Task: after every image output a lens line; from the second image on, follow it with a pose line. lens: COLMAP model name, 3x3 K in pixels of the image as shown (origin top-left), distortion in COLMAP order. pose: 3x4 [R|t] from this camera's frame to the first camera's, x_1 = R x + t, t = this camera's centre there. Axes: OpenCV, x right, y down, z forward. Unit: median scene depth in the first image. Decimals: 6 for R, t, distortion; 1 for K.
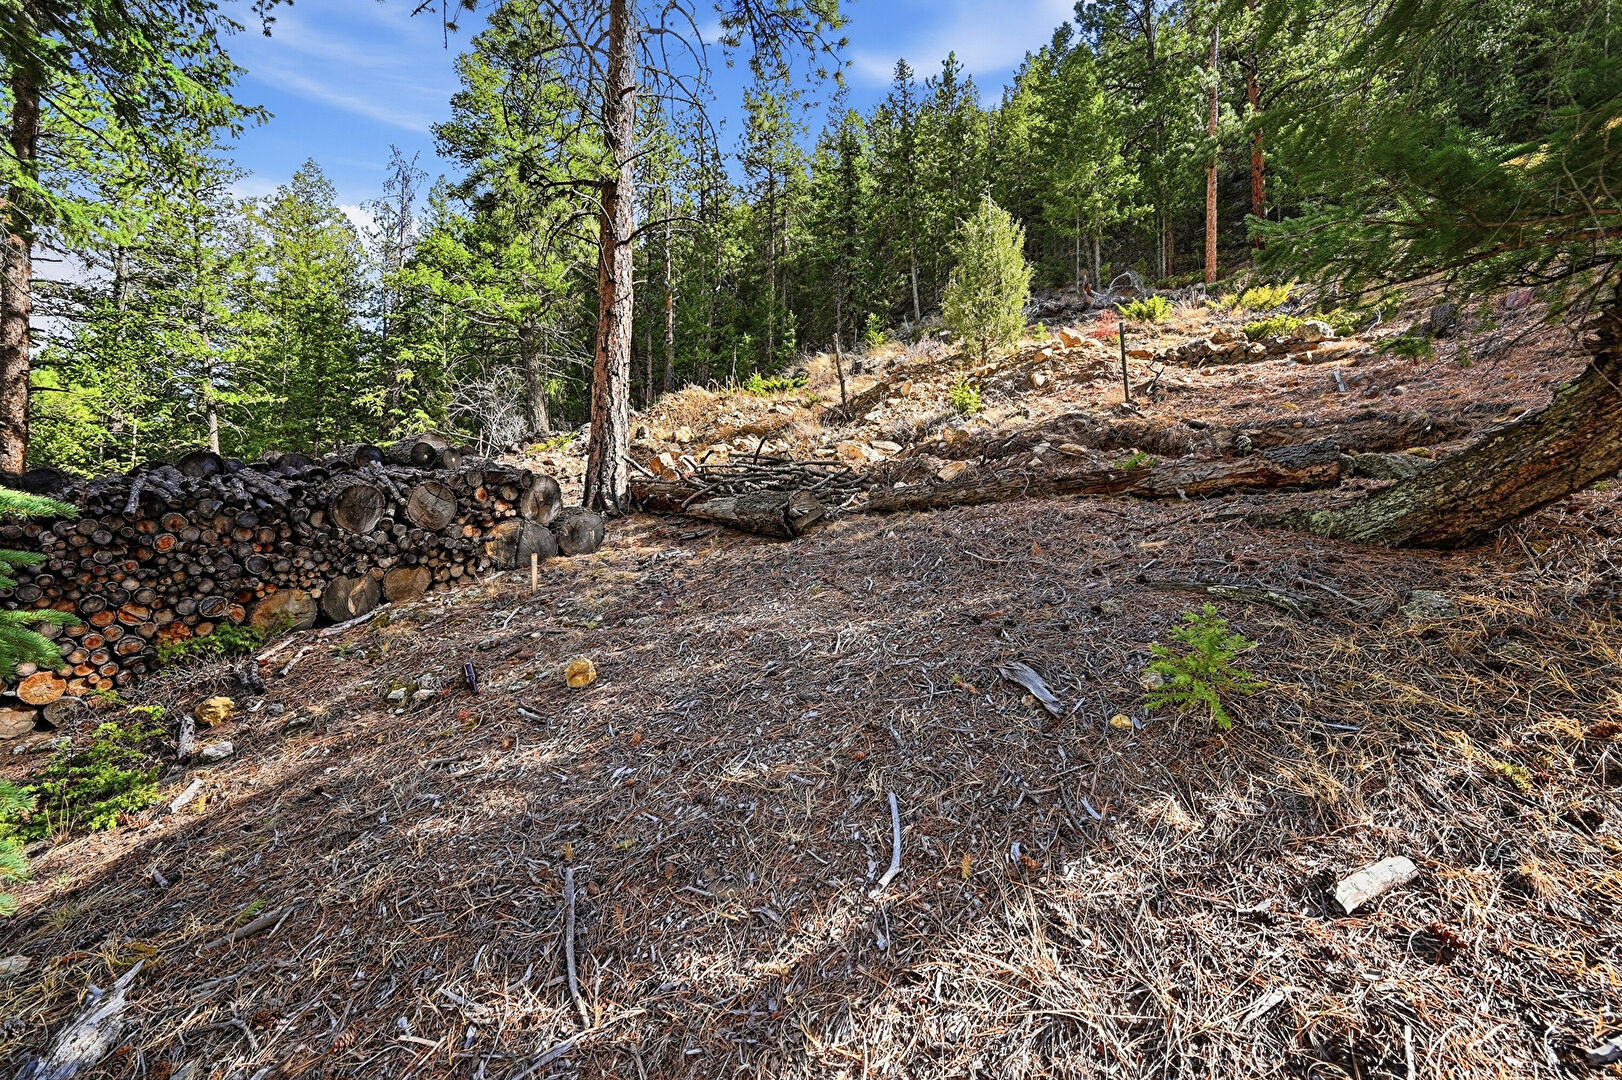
lens RADIAL K [[659.5, 0, 810.1], [0, 659.5, 522.4], [0, 0, 1]] dist [0.000524, 0.000115]
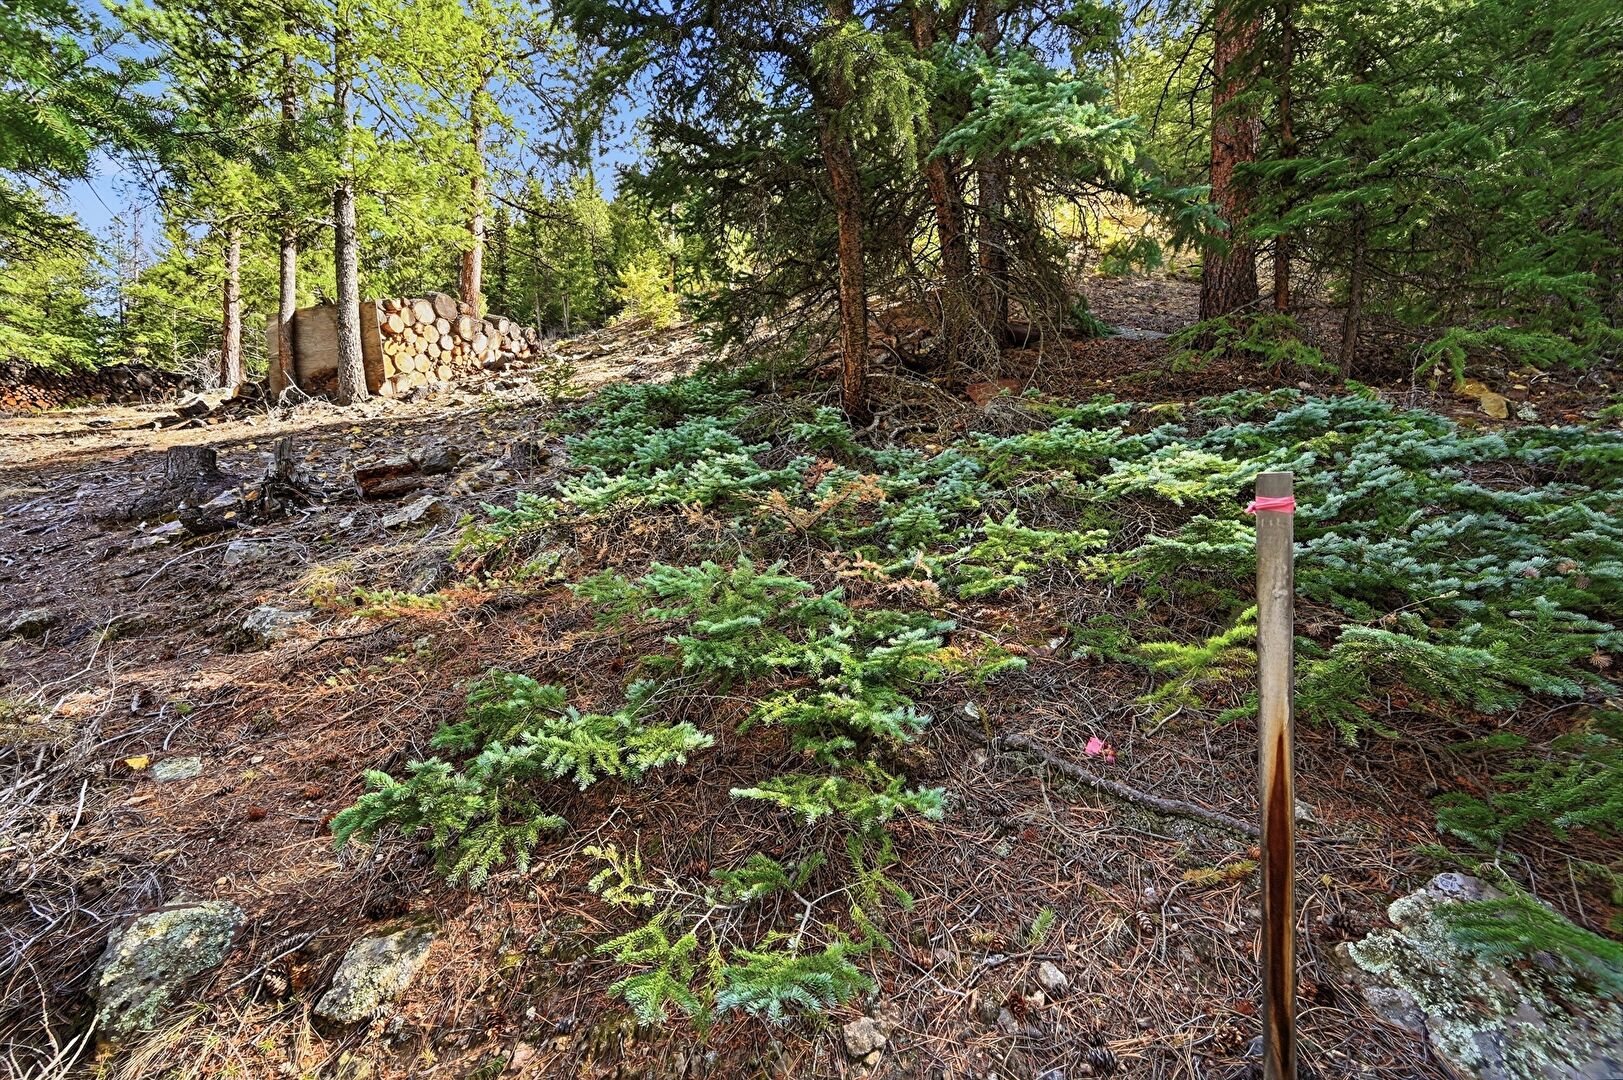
lens RADIAL K [[659.9, 0, 810.6], [0, 659.9, 522.4], [0, 0, 1]] dist [0.000524, 0.000115]
pose [[0.972727, -0.016802, 0.231342, 0.554558], [0.019240, 0.999781, -0.008287, 0.223971], [-0.231152, 0.012512, 0.972837, -0.875012]]
